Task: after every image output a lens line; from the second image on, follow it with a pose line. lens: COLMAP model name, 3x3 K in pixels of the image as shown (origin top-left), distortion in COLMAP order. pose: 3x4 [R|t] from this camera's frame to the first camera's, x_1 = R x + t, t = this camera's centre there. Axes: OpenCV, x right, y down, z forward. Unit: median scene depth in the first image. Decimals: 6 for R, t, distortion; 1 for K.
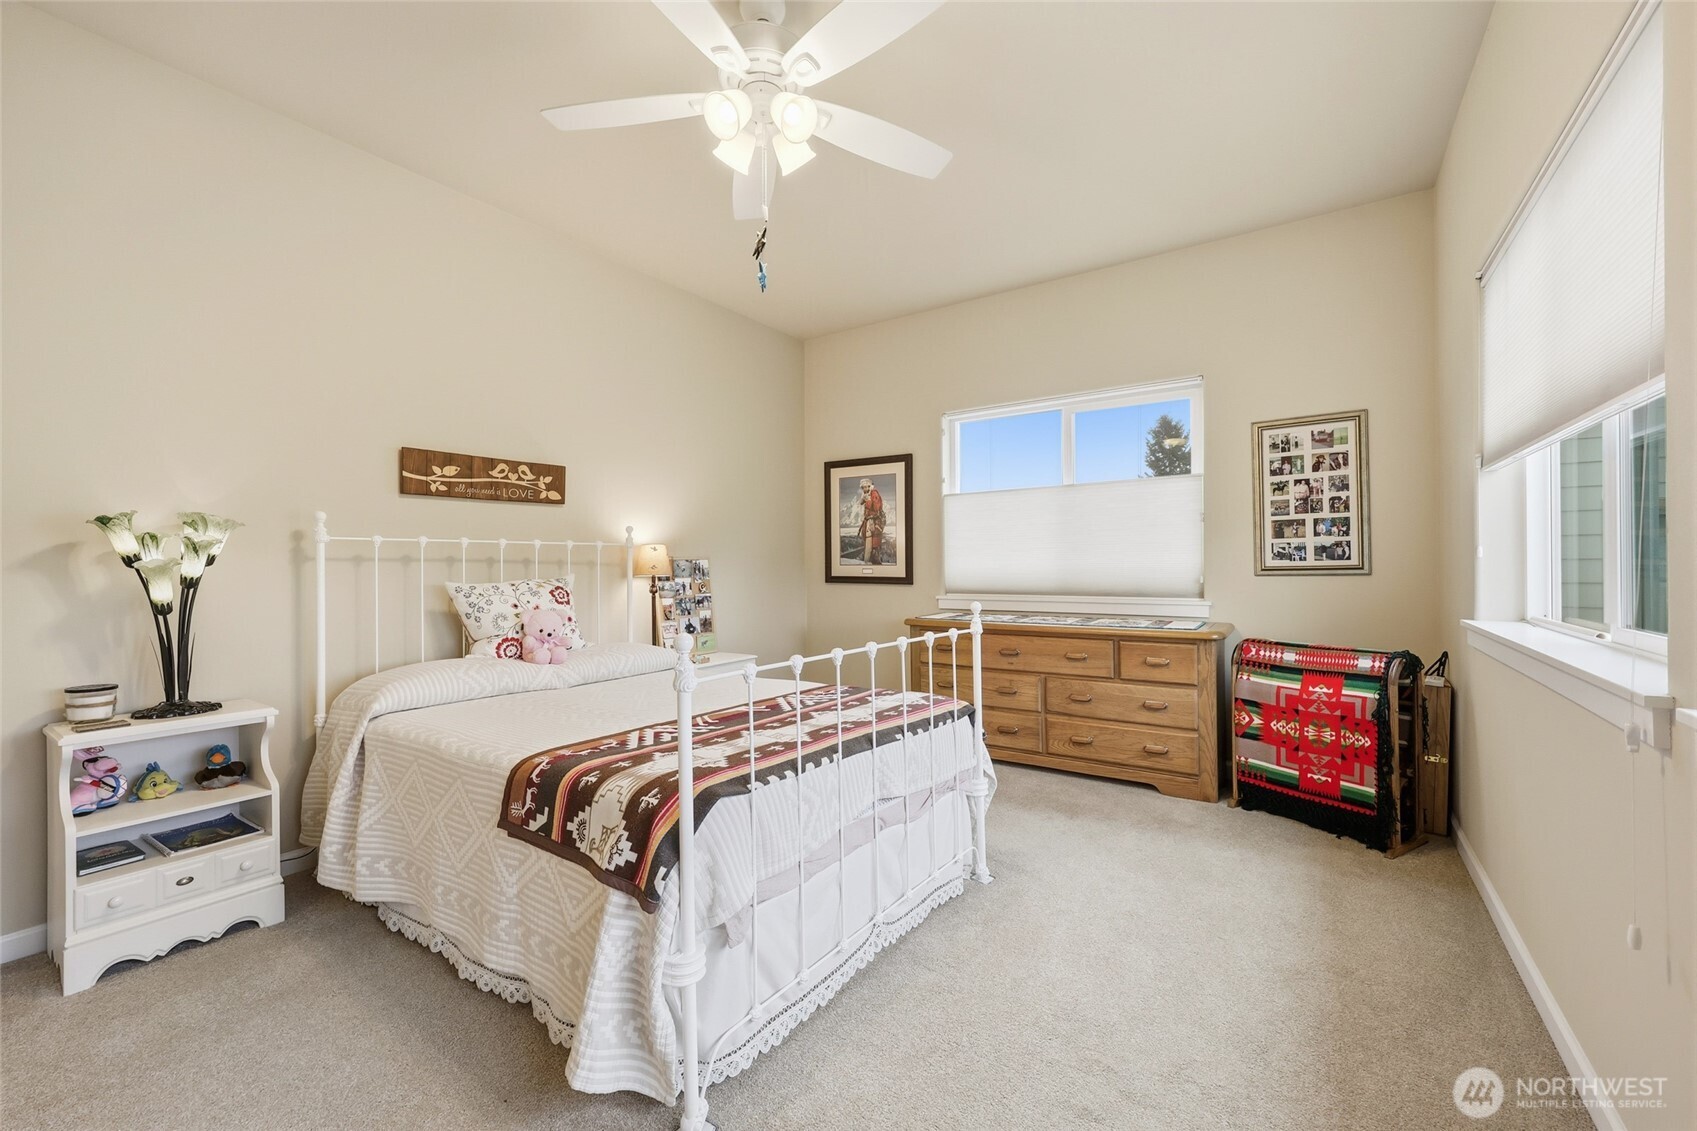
lens RADIAL K [[679.6, 0, 854.4], [0, 679.6, 562.7], [0, 0, 1]] dist [0.000610, 0.000352]
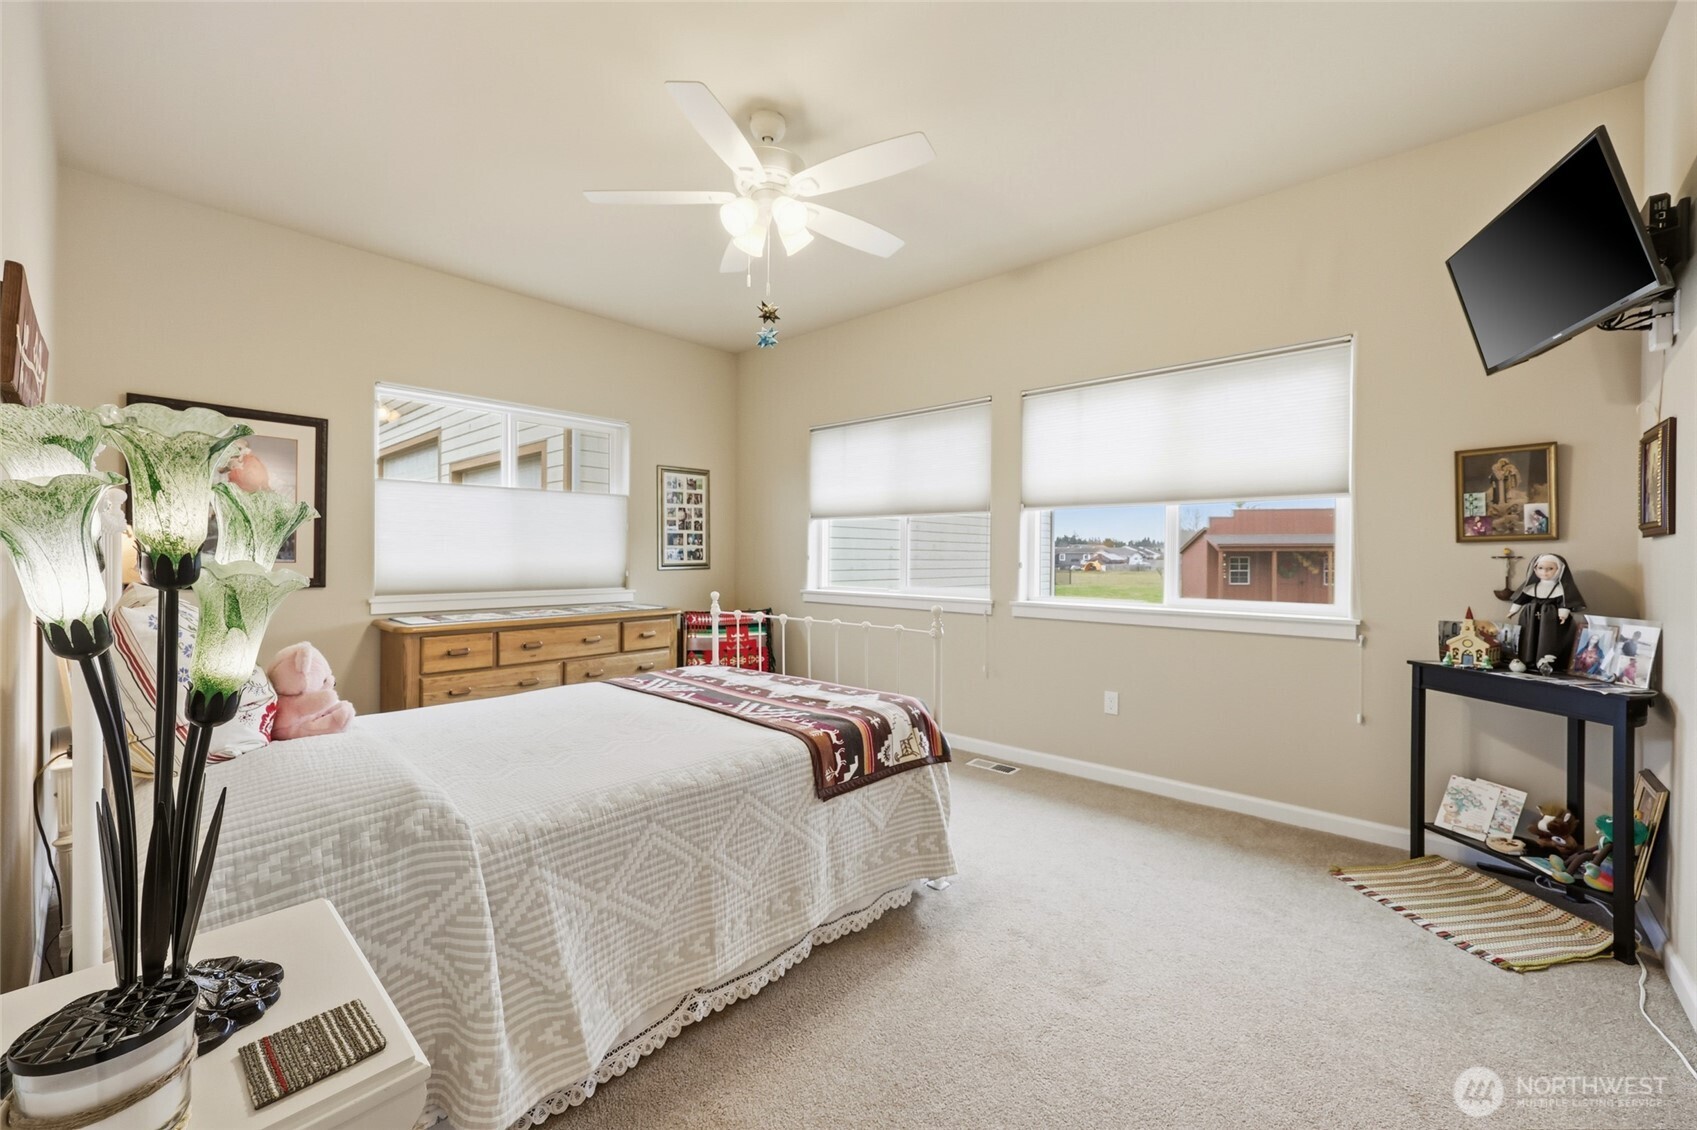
lens RADIAL K [[679.6, 0, 854.4], [0, 679.6, 562.2], [0, 0, 1]] dist [0.000610, 0.000352]
pose [[0.133081, -0.000069, 0.991105, -0.842900], [-0.008390, 0.999964, 0.001196, -0.003516], [-0.991070, -0.008474, 0.133076, 0.408113]]
